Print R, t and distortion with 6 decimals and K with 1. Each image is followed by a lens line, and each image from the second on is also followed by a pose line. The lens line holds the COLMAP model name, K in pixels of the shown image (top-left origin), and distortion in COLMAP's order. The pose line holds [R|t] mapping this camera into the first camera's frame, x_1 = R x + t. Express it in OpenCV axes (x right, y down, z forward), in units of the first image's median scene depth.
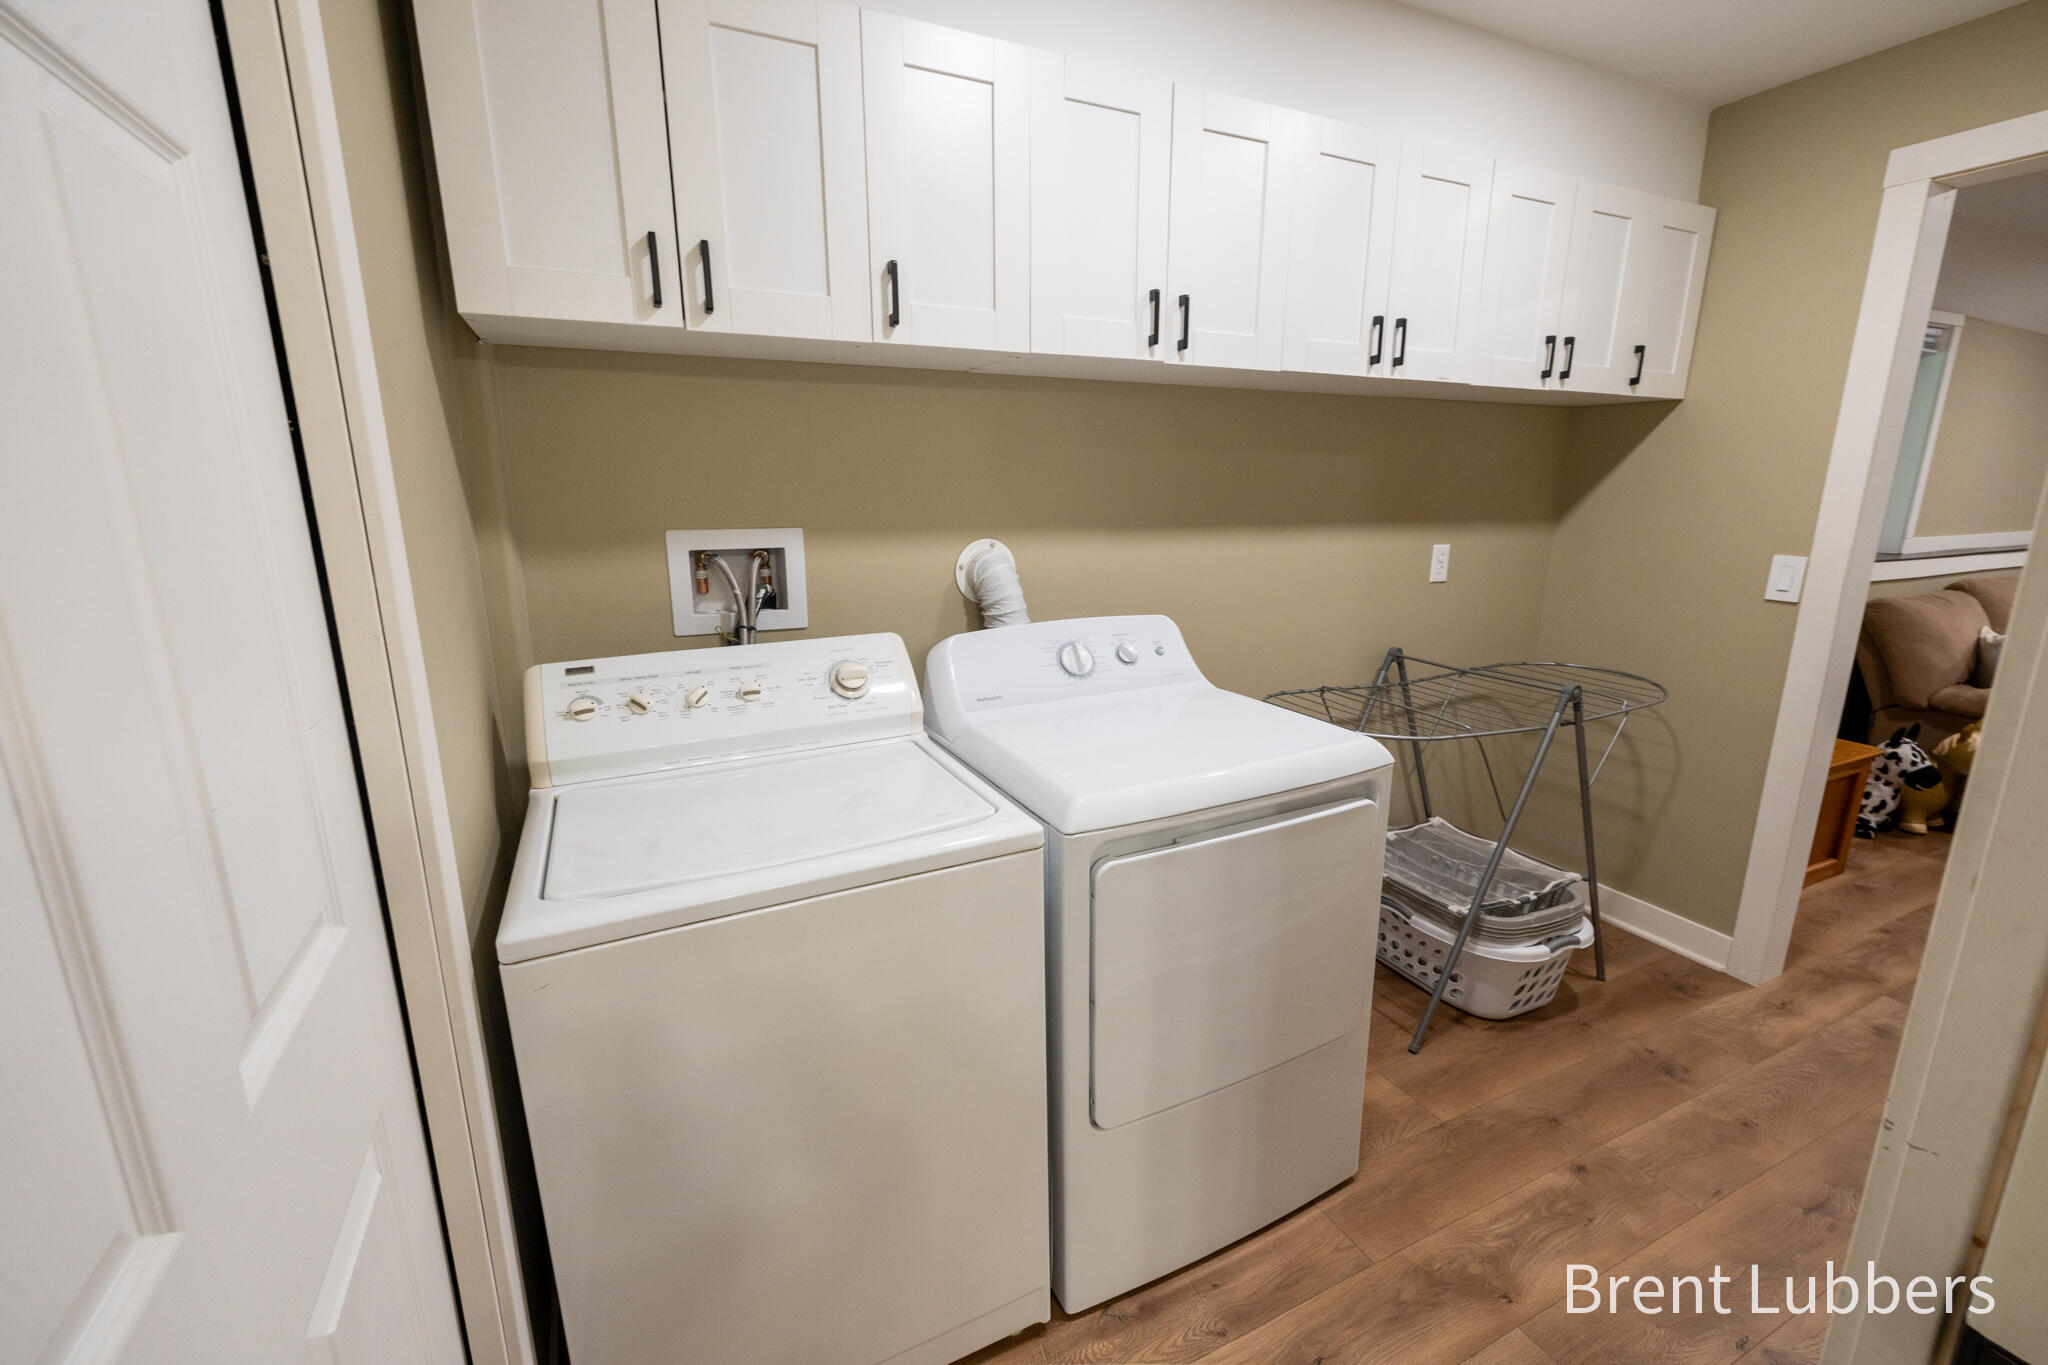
lens RADIAL K [[861.6, 0, 1027.1], [0, 861.6, 686.6], [0, 0, 1]] dist [0.000924, -0.000338]
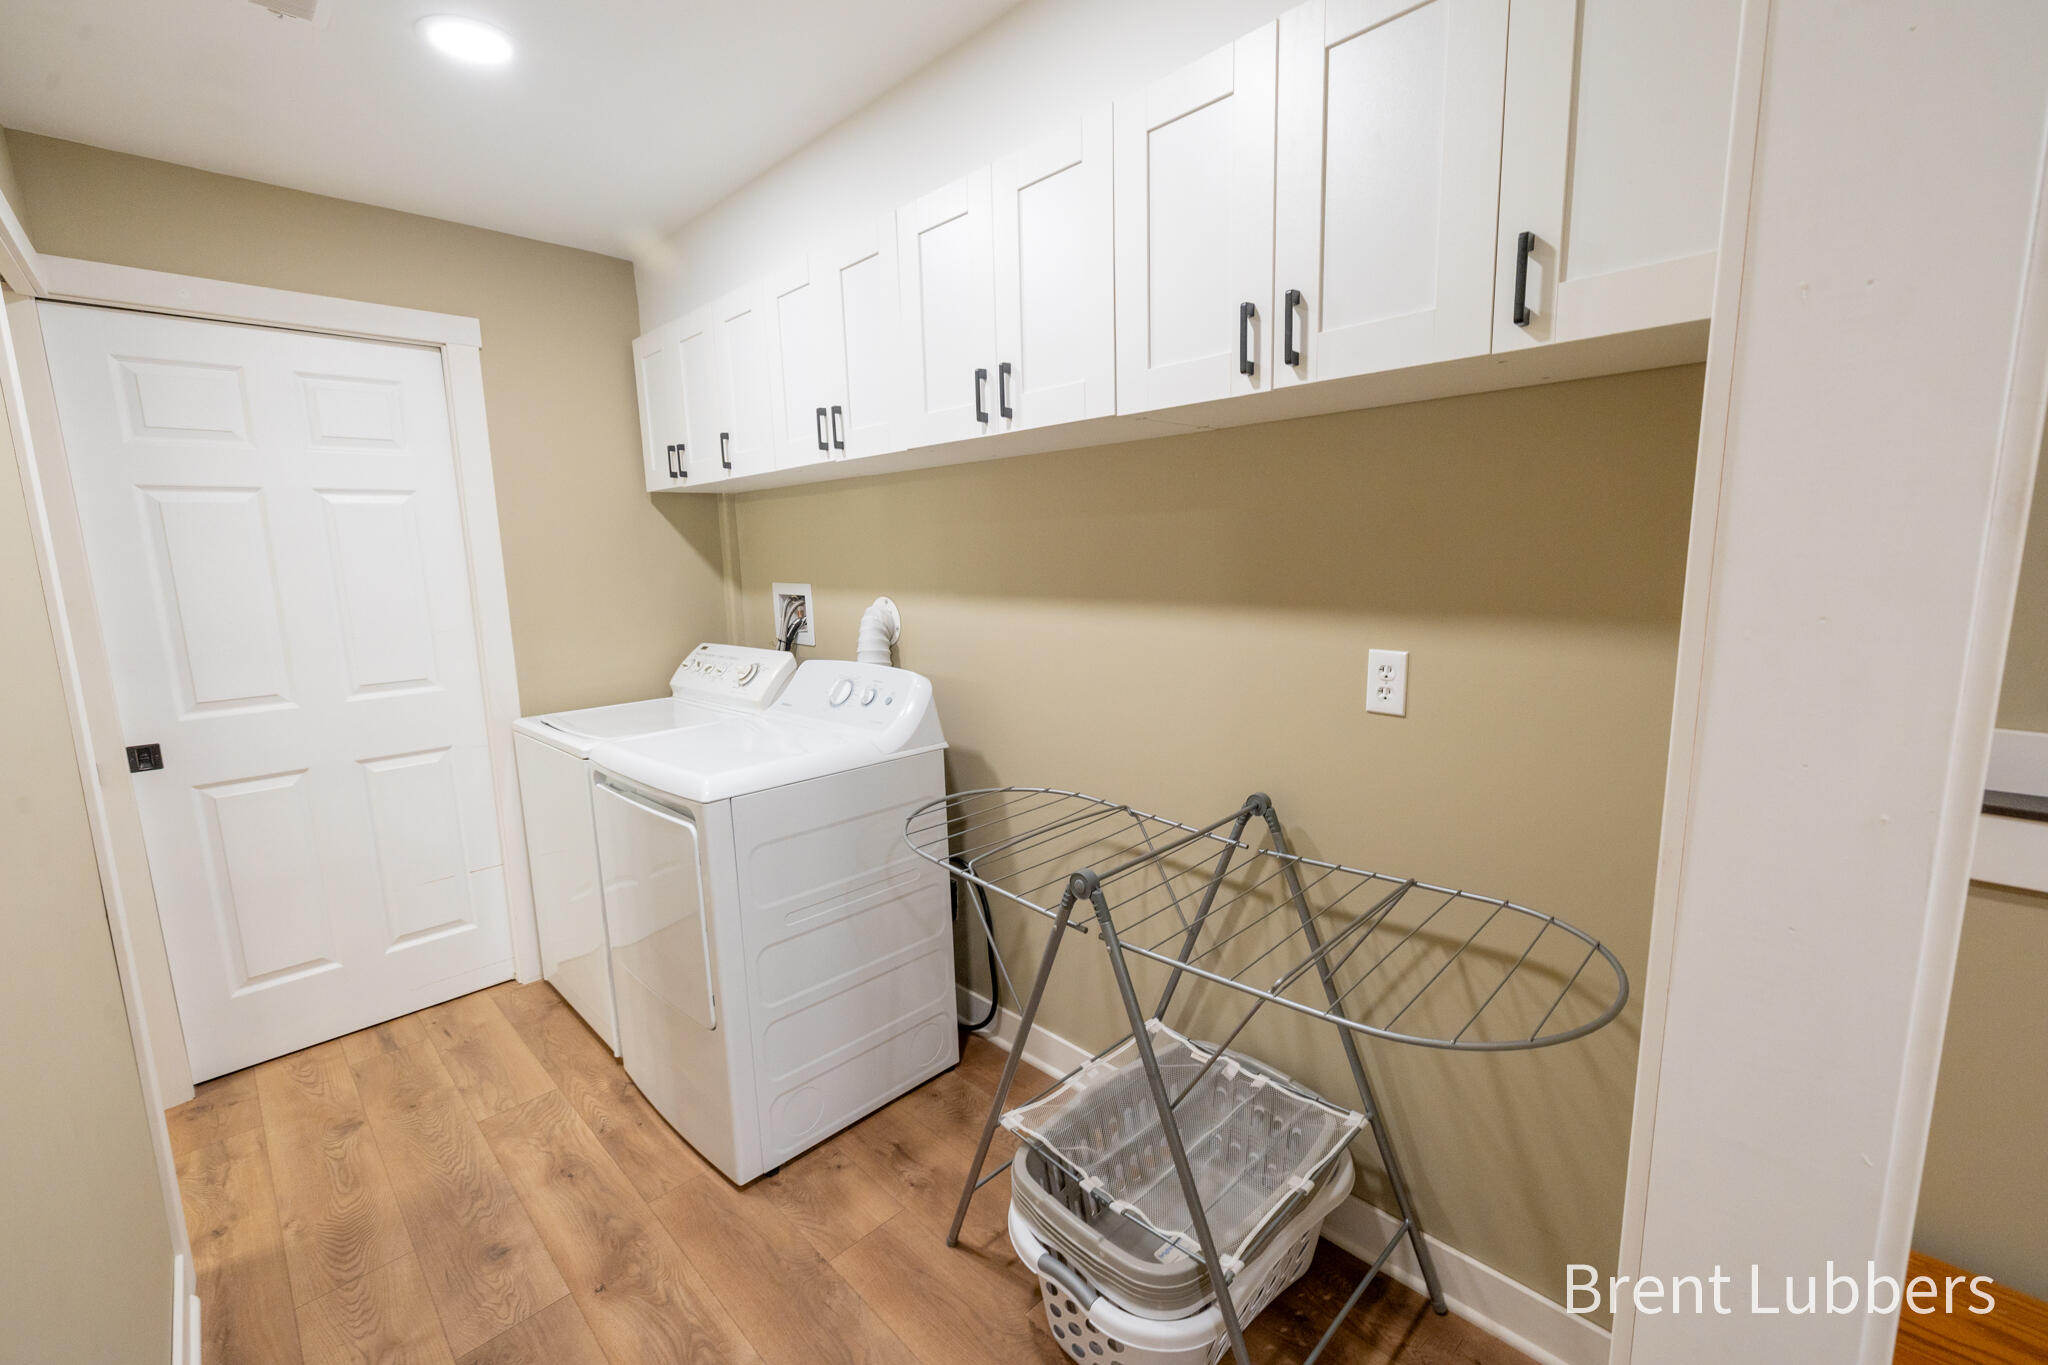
lens RADIAL K [[882.7, 0, 1028.7], [0, 882.7, 689.2], [0, 0, 1]] dist [0.024528, 0.000036]
pose [[0.302687, 0.156093, -0.940221, 1.541029], [-0.174048, 0.978962, 0.106493, -0.255071], [0.937064, 0.131410, 0.323486, 0.939818]]
